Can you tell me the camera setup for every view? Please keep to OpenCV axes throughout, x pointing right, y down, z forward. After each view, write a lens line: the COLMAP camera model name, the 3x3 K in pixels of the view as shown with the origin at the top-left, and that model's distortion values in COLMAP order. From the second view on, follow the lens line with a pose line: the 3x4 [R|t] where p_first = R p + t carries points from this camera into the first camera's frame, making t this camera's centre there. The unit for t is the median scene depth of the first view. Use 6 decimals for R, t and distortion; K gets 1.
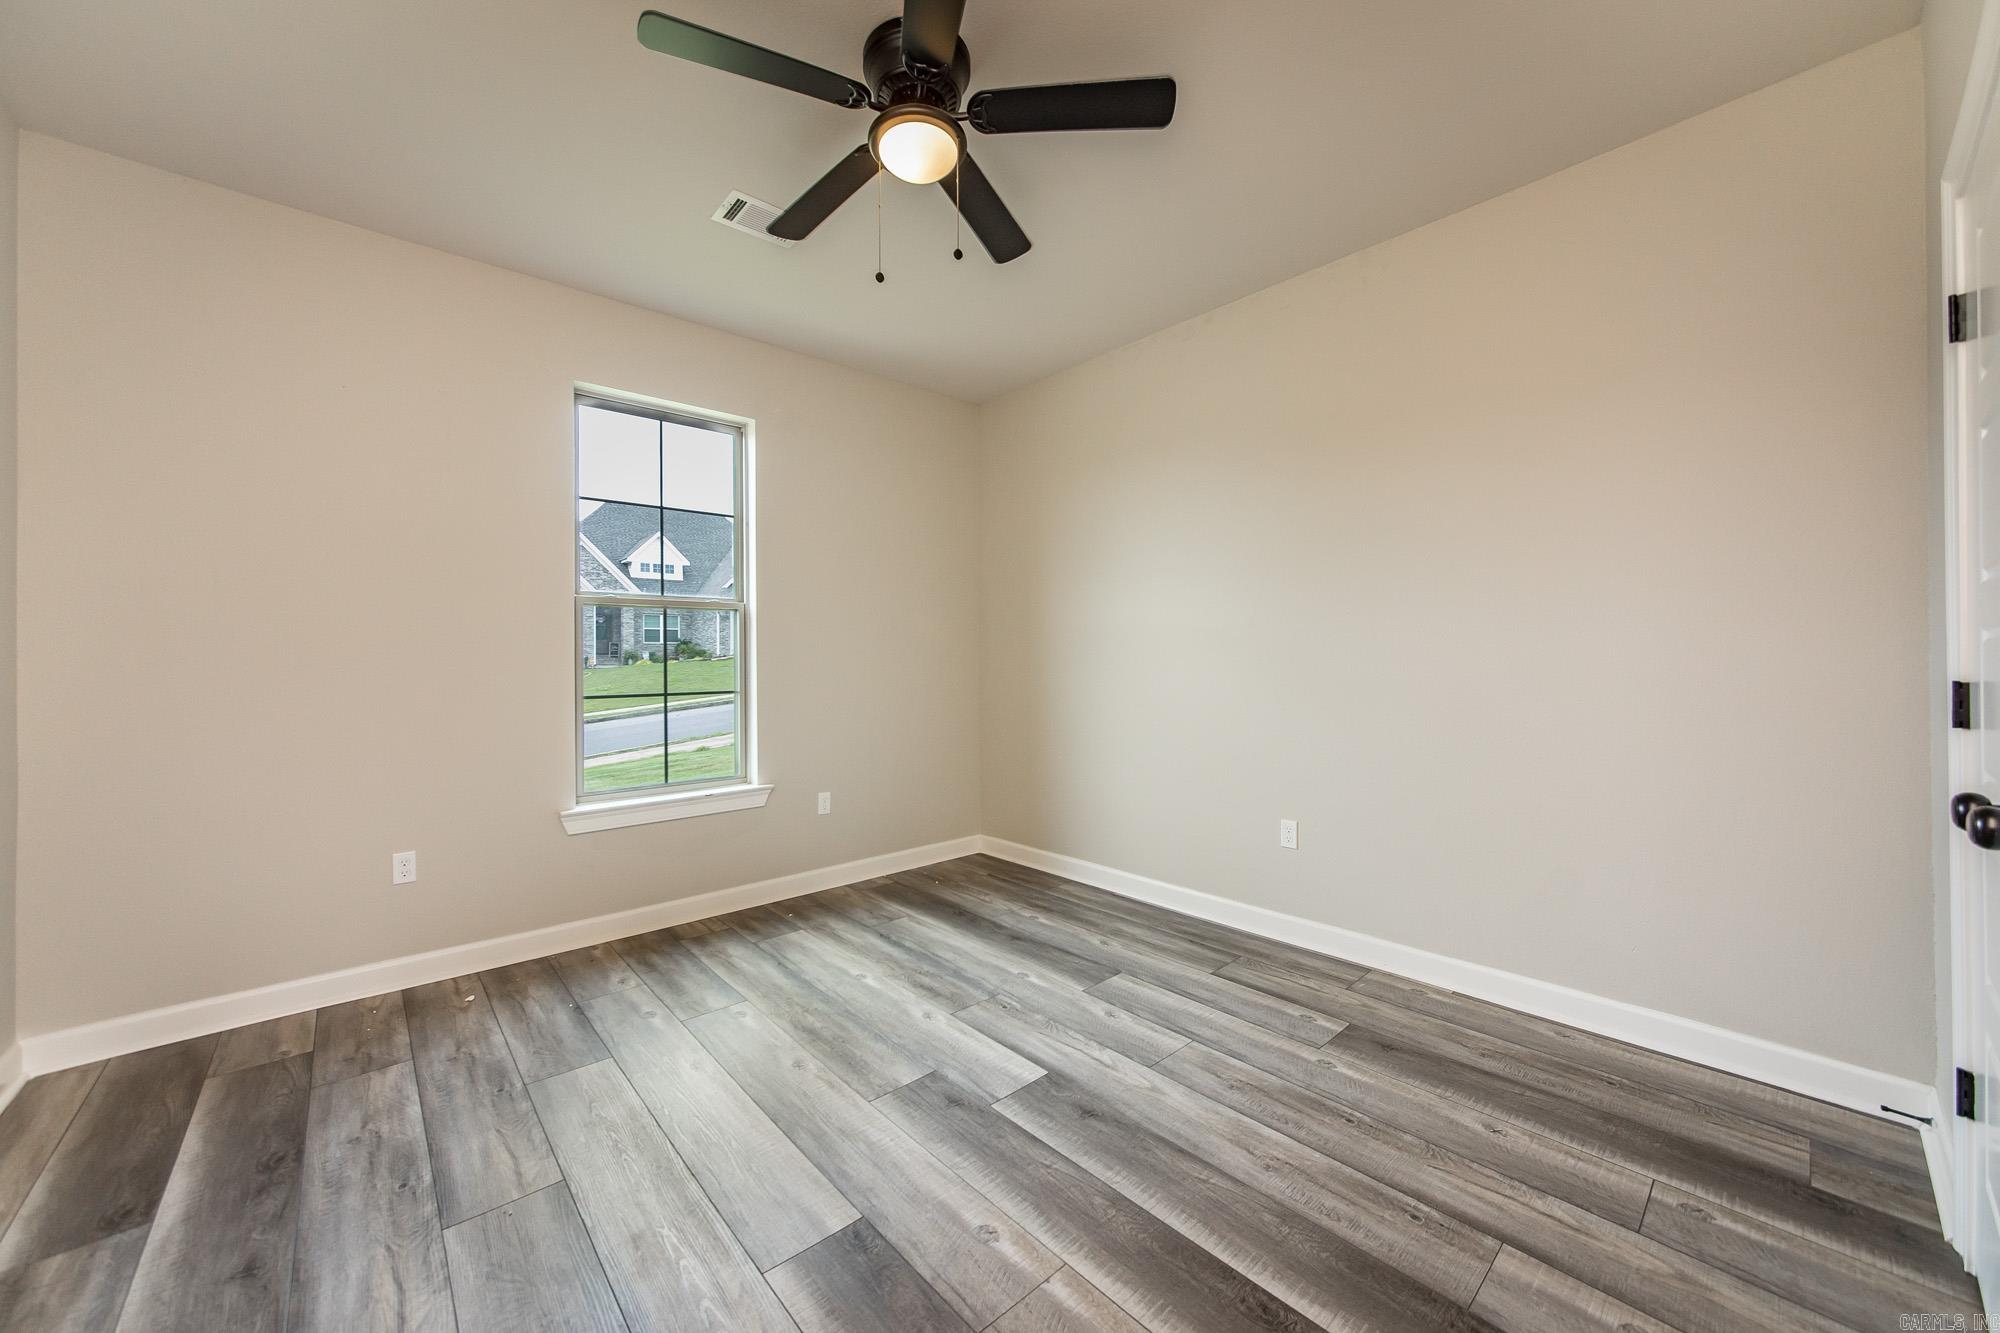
lens RADIAL K [[731.7, 0, 1000.0], [0, 731.7, 666.5], [0, 0, 1]] dist [-0.001062, 0.000095]
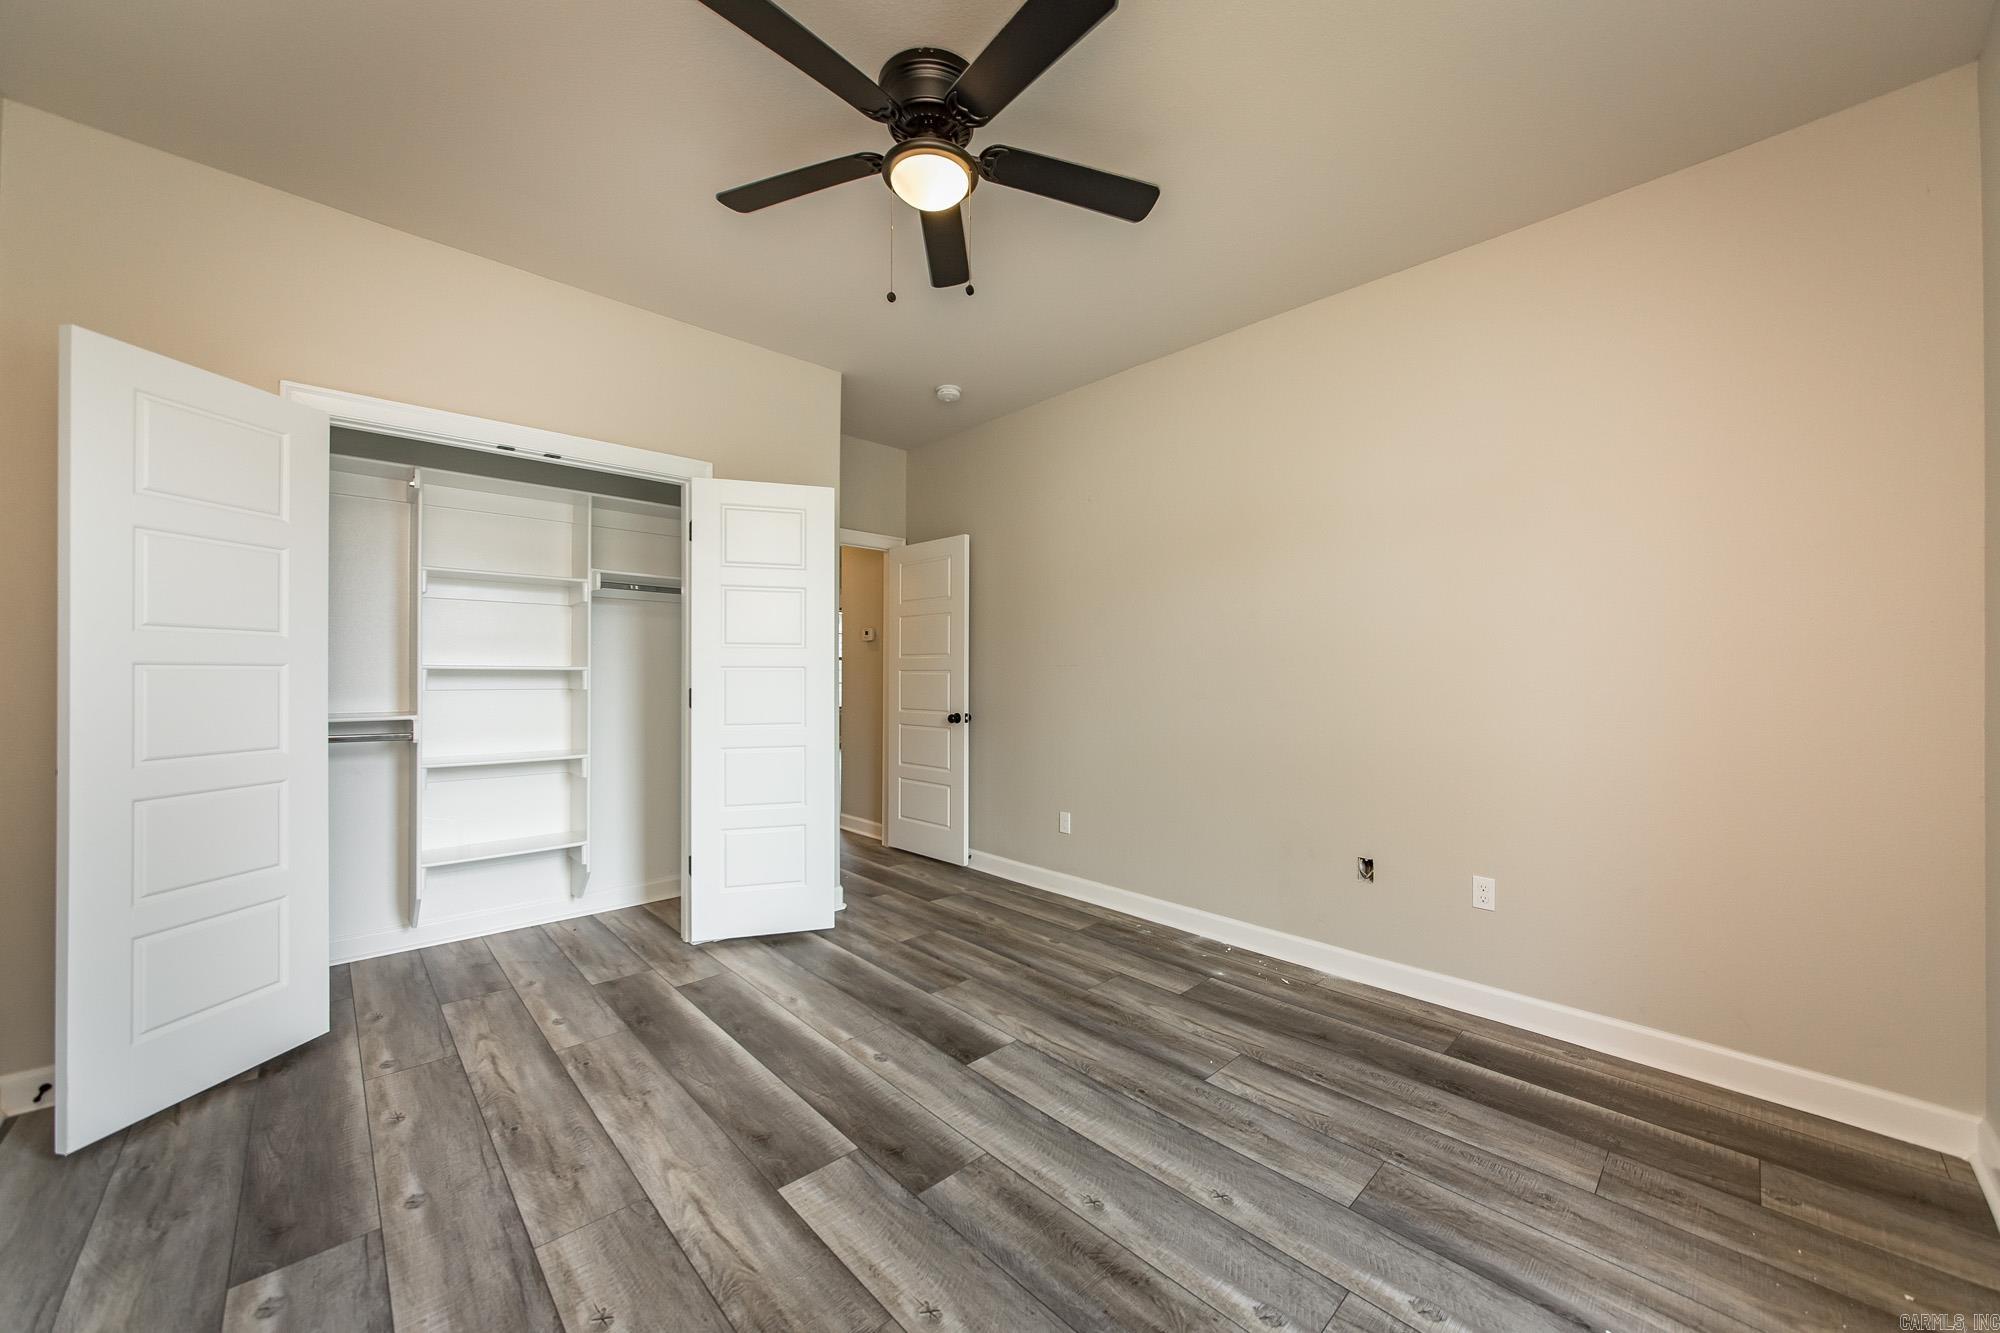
lens RADIAL K [[731.7, 0, 1000.0], [0, 731.7, 666.5], [0, 0, 1]] dist [-0.001062, 0.000095]
pose [[-0.999471, 0.006305, -0.031893, -0.170860], [0.006419, 0.999973, -0.003459, -0.023568], [0.031870, -0.003662, -0.999485, 1.955449]]
